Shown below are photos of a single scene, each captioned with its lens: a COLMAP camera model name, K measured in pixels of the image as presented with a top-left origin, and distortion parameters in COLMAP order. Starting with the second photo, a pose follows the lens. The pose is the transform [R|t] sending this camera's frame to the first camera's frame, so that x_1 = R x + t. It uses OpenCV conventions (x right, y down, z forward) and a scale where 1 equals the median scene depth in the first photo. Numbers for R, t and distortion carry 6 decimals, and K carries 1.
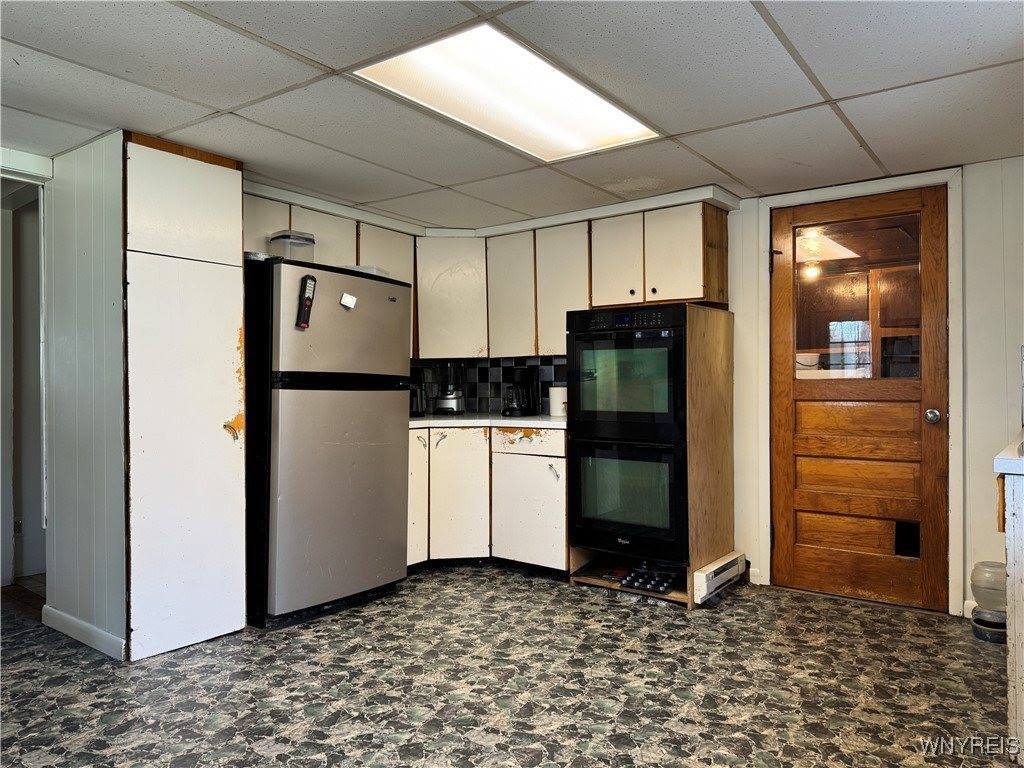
lens RADIAL K [[716.6, 0, 509.5], [0, 716.6, 391.1], [0, 0, 1]] dist [0.024732, -0.039529]
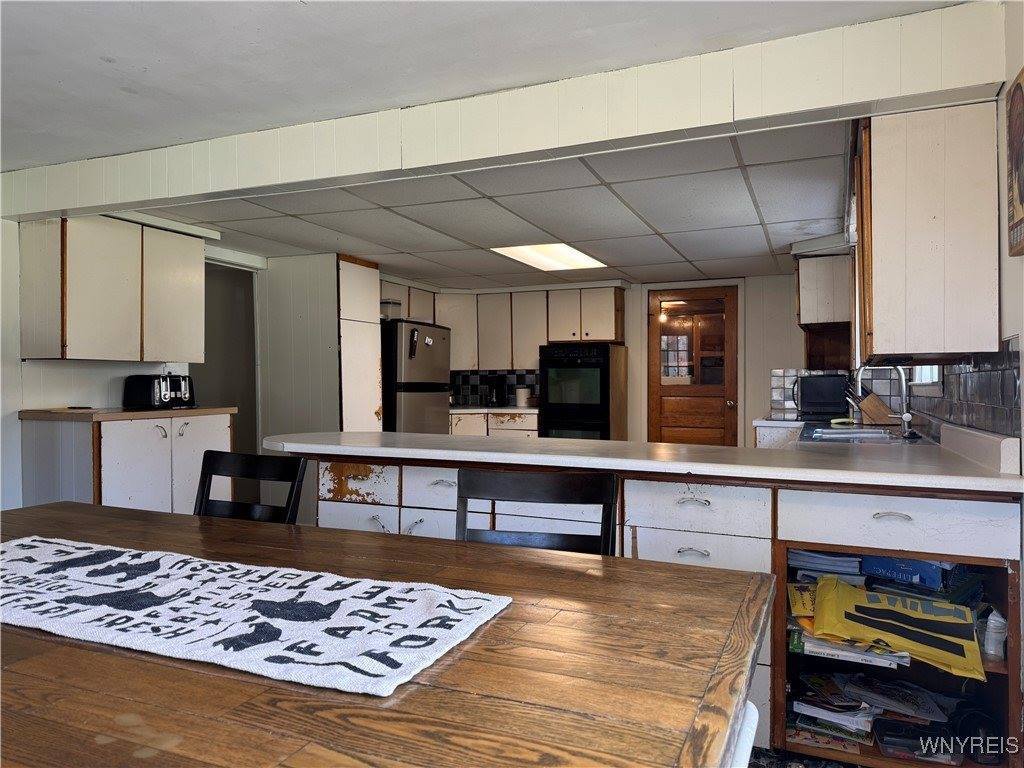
lens RADIAL K [[716.6, 0, 509.5], [0, 716.6, 391.1], [0, 0, 1]] dist [0.024732, -0.039529]
pose [[0.972665, -0.003470, 0.232187, -0.399192], [0.001229, 0.999951, 0.009795, -0.019098], [-0.232210, -0.009242, 0.972622, -0.678515]]
